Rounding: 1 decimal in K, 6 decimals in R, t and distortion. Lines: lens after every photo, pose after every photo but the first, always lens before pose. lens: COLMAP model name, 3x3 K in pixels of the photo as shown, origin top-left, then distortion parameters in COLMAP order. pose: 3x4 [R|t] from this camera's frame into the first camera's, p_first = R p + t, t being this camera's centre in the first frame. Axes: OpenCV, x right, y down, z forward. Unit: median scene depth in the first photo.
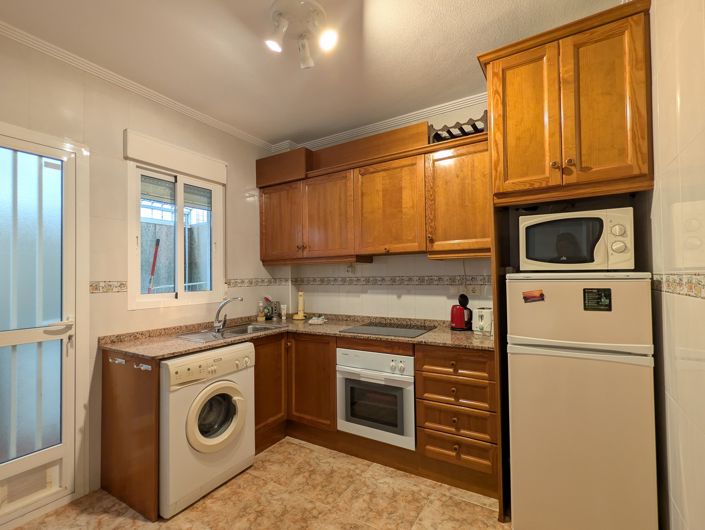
lens RADIAL K [[336.3, 0, 351.5], [0, 336.3, 268.4], [0, 0, 1]] dist [0.000382, 0.000450]
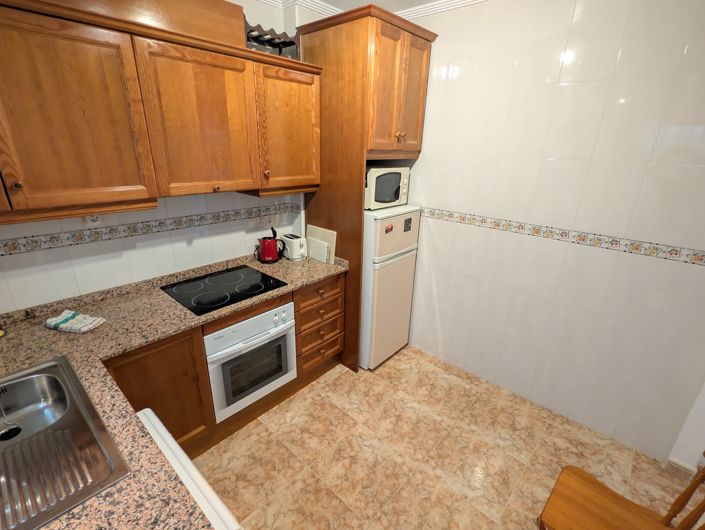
lens RADIAL K [[336.3, 0, 351.5], [0, 336.3, 268.4], [0, 0, 1]] dist [0.000382, 0.000450]
pose [[0.184222, -0.325505, 0.927421, -0.681887], [-0.051540, 0.939073, 0.339833, -0.183820], [-0.981532, -0.110404, 0.156221, 0.665830]]
